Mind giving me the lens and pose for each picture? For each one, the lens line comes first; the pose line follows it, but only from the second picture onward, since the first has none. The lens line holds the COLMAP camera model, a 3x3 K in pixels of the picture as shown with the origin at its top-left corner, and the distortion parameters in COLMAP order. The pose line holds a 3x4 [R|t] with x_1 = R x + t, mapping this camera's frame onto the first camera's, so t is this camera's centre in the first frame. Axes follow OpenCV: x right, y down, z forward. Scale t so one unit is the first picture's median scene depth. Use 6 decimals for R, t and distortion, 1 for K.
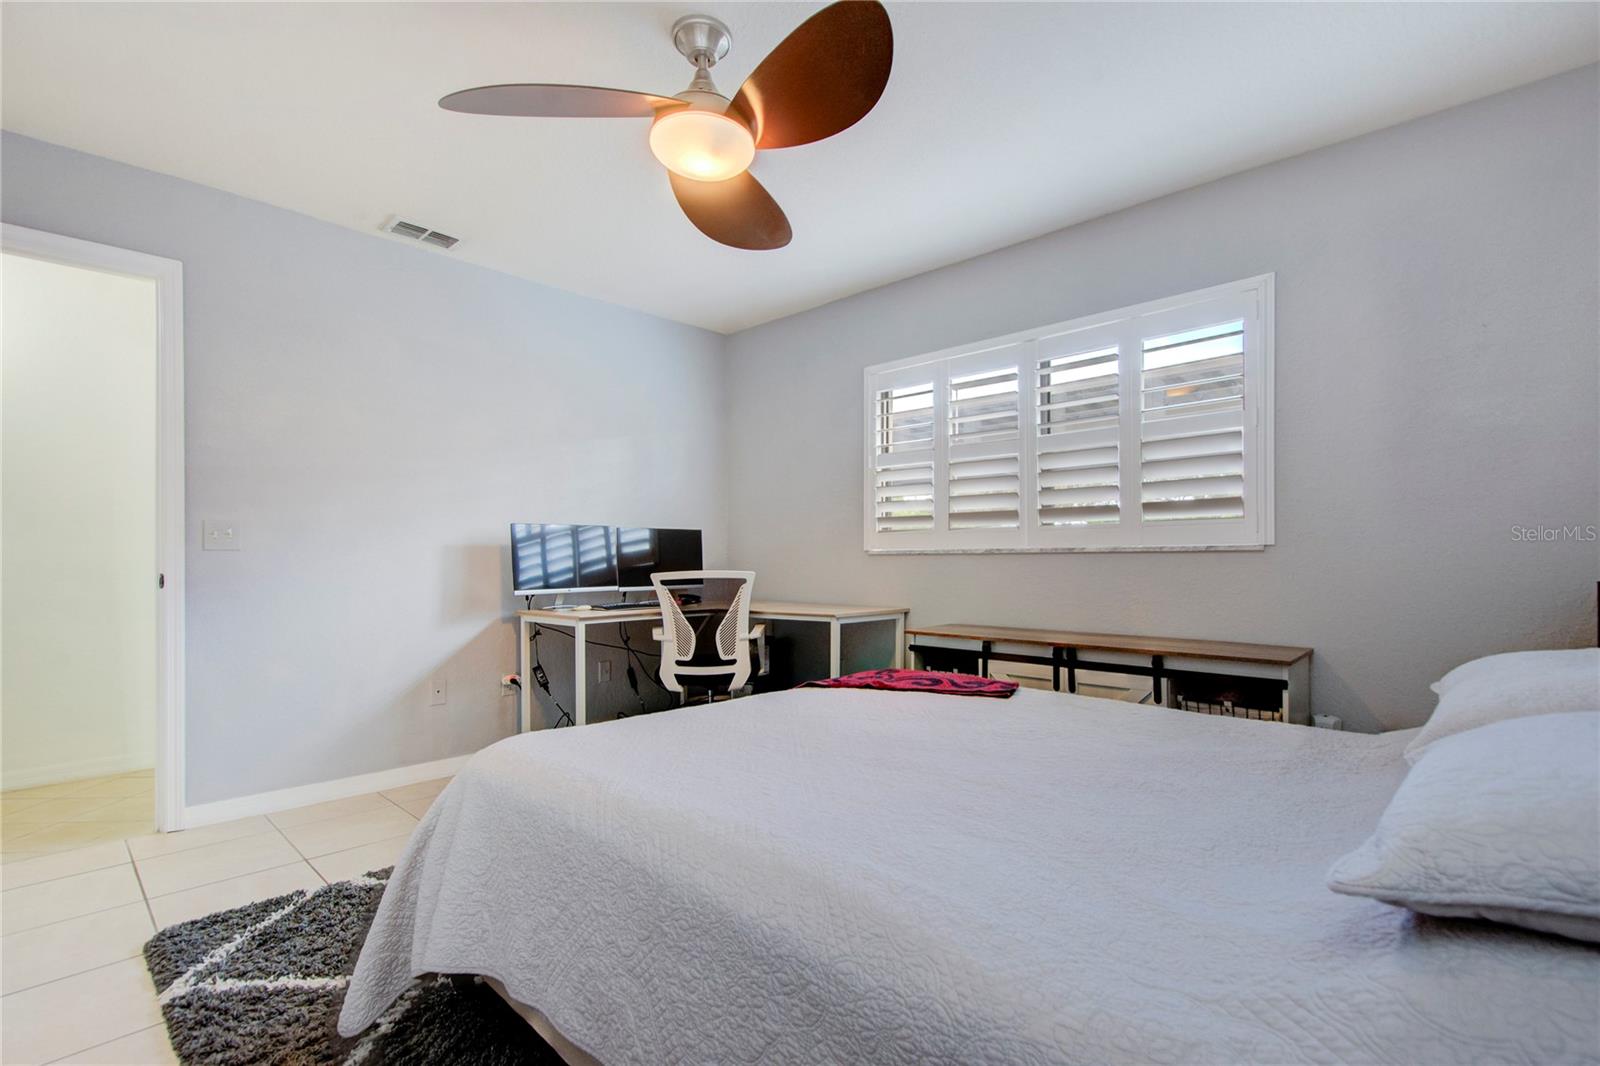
lens RADIAL K [[787.6, 0, 812.6], [0, 787.6, 541.4], [0, 0, 1]] dist [0.008539, -0.000239]
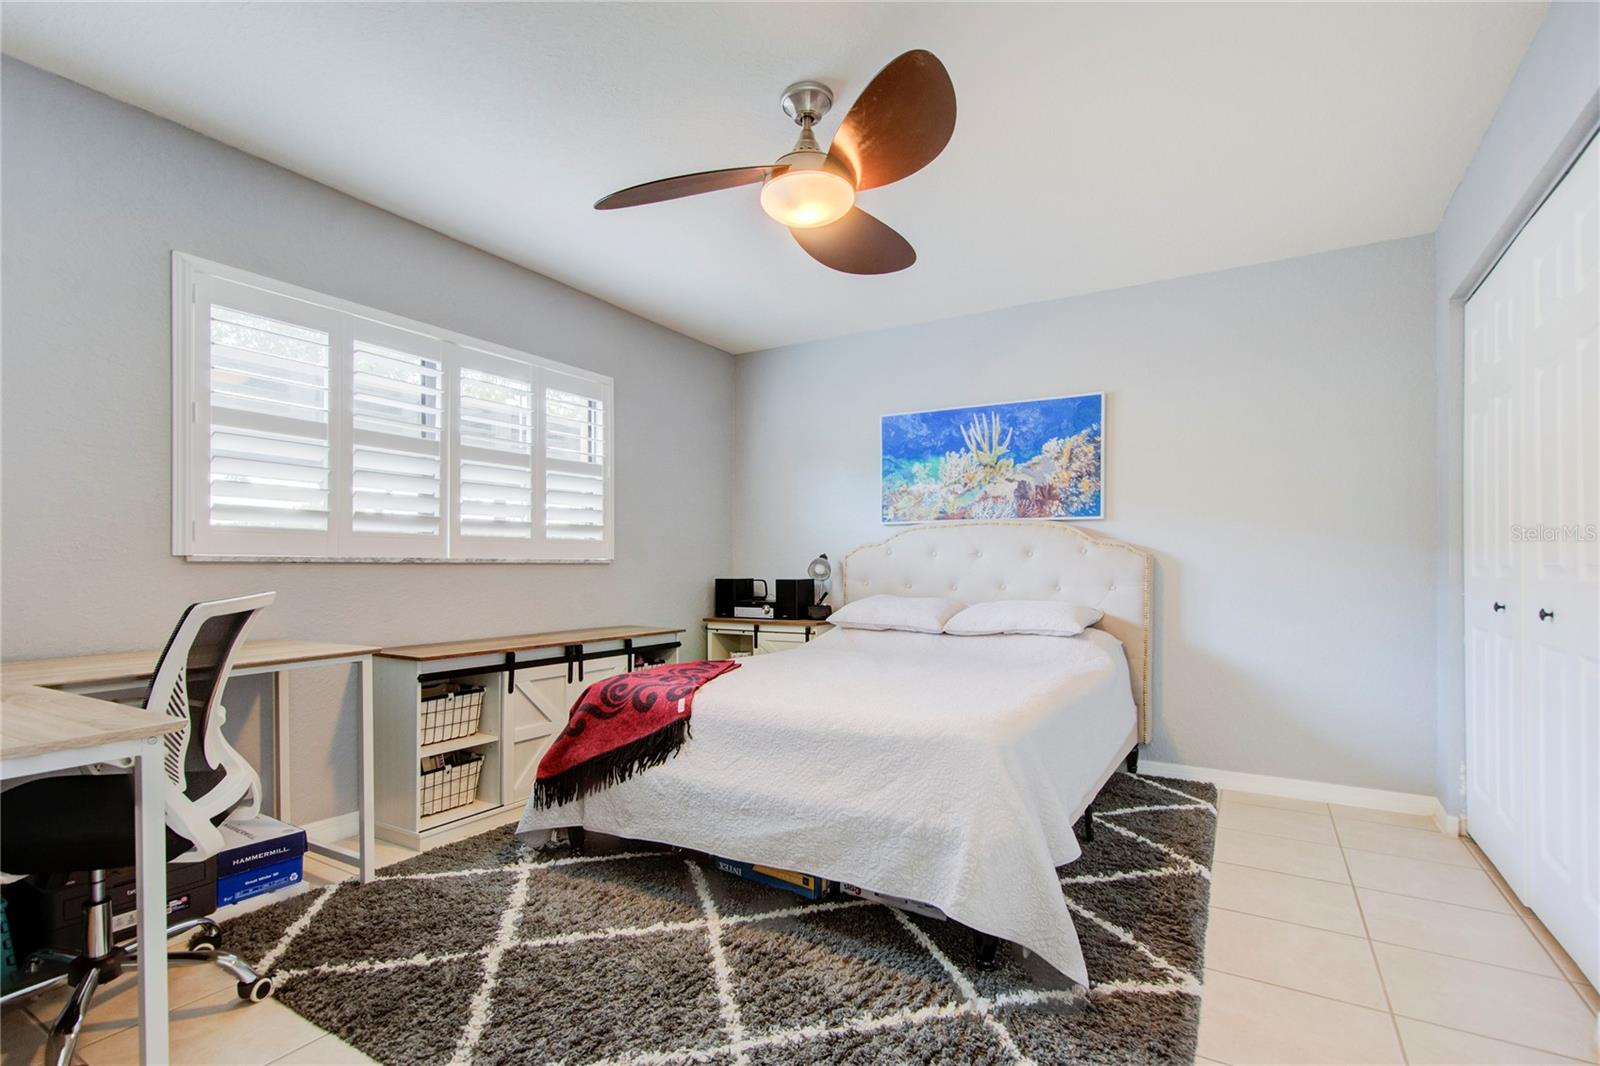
lens RADIAL K [[787.6, 0, 809.1], [0, 787.6, 545.3], [0, 0, 1]] dist [0.008539, -0.000239]
pose [[-0.260923, 0.033898, 0.964764, -0.895083], [-0.015129, 0.999117, -0.039197, 0.027675], [-0.965241, -0.024824, -0.260180, 0.964980]]
